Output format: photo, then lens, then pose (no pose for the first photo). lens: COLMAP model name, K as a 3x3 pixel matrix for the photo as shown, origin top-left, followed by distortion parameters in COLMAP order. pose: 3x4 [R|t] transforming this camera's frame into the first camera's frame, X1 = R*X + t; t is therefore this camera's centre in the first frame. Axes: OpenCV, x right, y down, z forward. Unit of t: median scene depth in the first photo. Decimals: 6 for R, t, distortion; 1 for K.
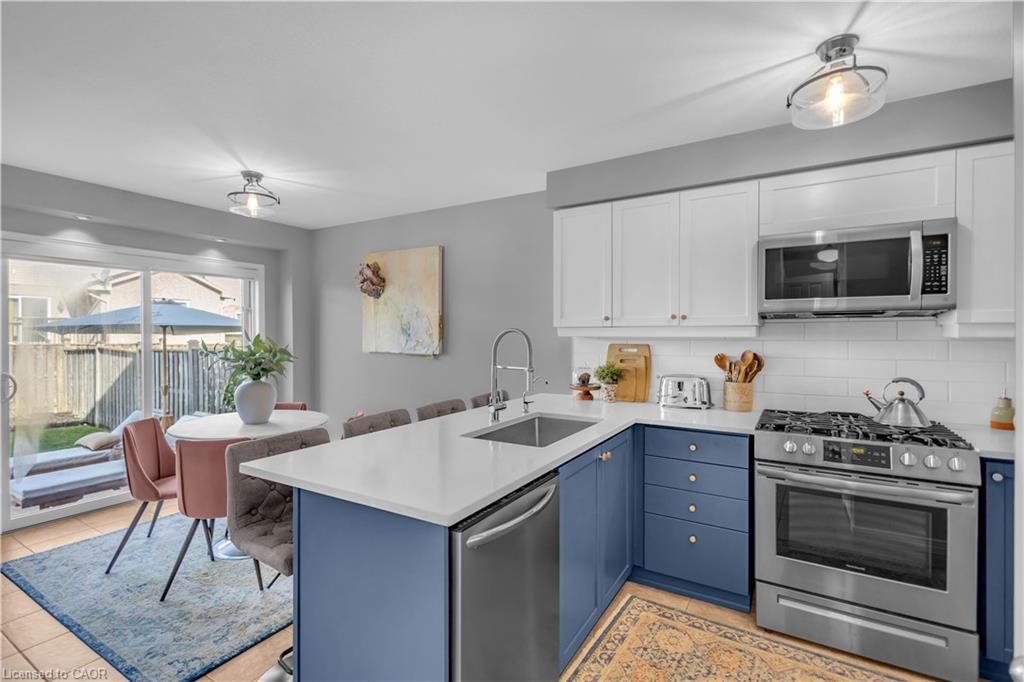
lens RADIAL K [[473.5, 0, 517.9], [0, 473.5, 336.8], [0, 0, 1]] dist [0.010989, -0.002439]
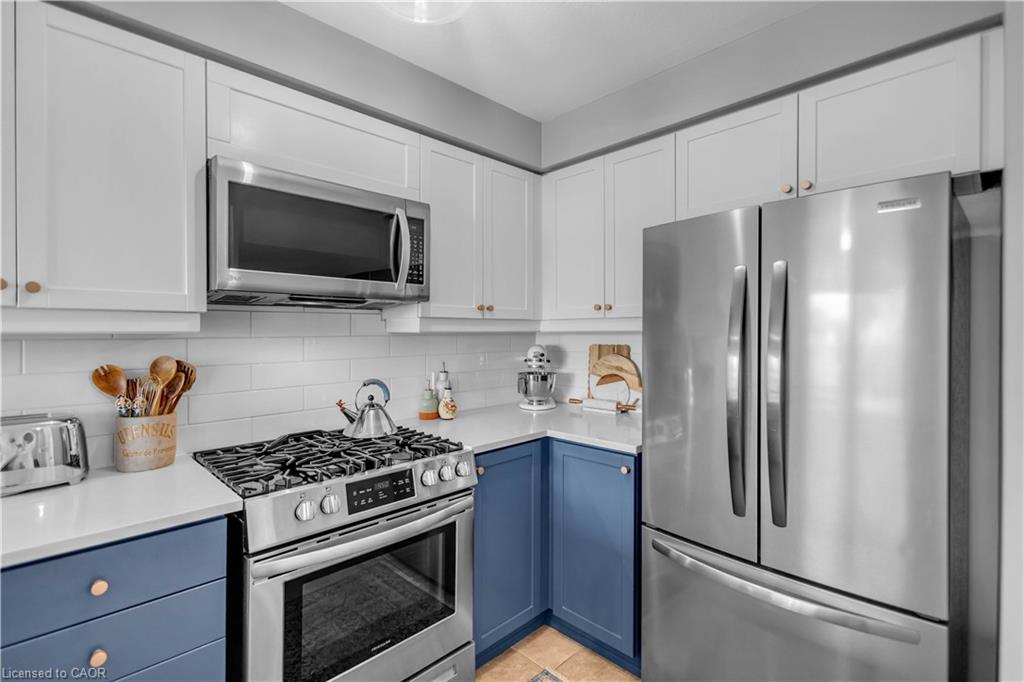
lens RADIAL K [[473.5, 0, 507.2], [0, 473.5, 334.5], [0, 0, 1]] dist [0.010989, -0.002439]
pose [[0.263699, -0.004756, 0.964593, 0.050311], [0.008178, 0.999963, 0.002695, 0.004909], [-0.964570, 0.007177, 0.263729, 0.549601]]
